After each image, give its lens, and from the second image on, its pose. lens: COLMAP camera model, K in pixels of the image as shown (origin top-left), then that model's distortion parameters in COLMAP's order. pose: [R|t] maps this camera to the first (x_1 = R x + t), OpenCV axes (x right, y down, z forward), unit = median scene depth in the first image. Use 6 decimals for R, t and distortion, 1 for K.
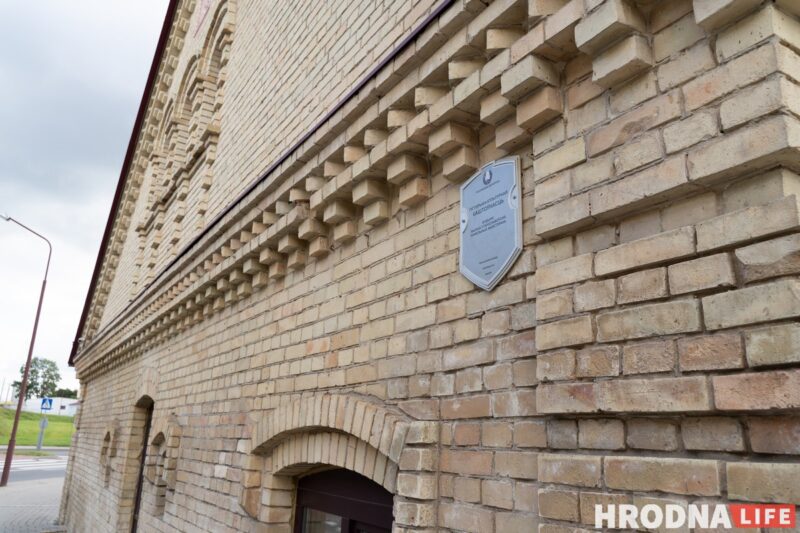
lens RADIAL K [[639.4, 0, 400.6], [0, 639.4, 269.1], [0, 0, 1]] dist [0.001162, -0.006892]
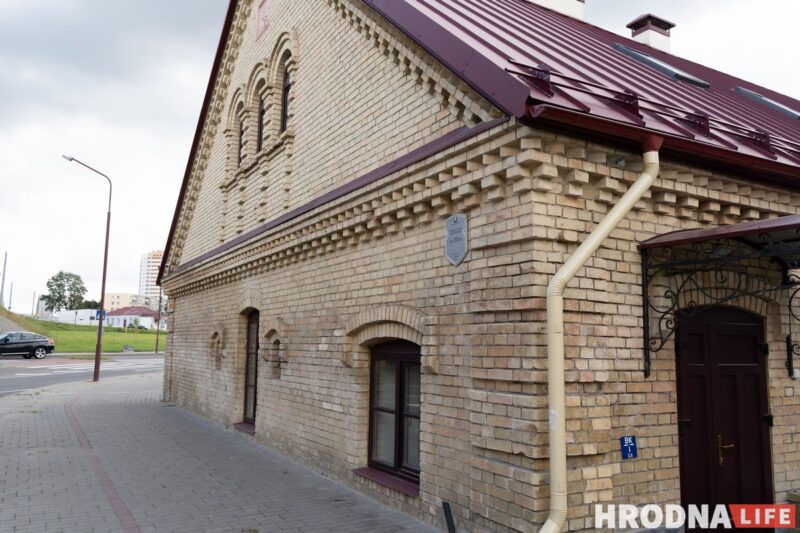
lens RADIAL K [[639.4, 0, 399.2], [0, 639.4, 266.3], [0, 0, 1]] dist [0.001162, -0.006892]
pose [[0.999402, -0.028216, -0.019987, -0.028008], [0.030812, 0.989030, 0.144463, -0.238139], [0.015691, -0.144993, 0.989308, -1.079831]]
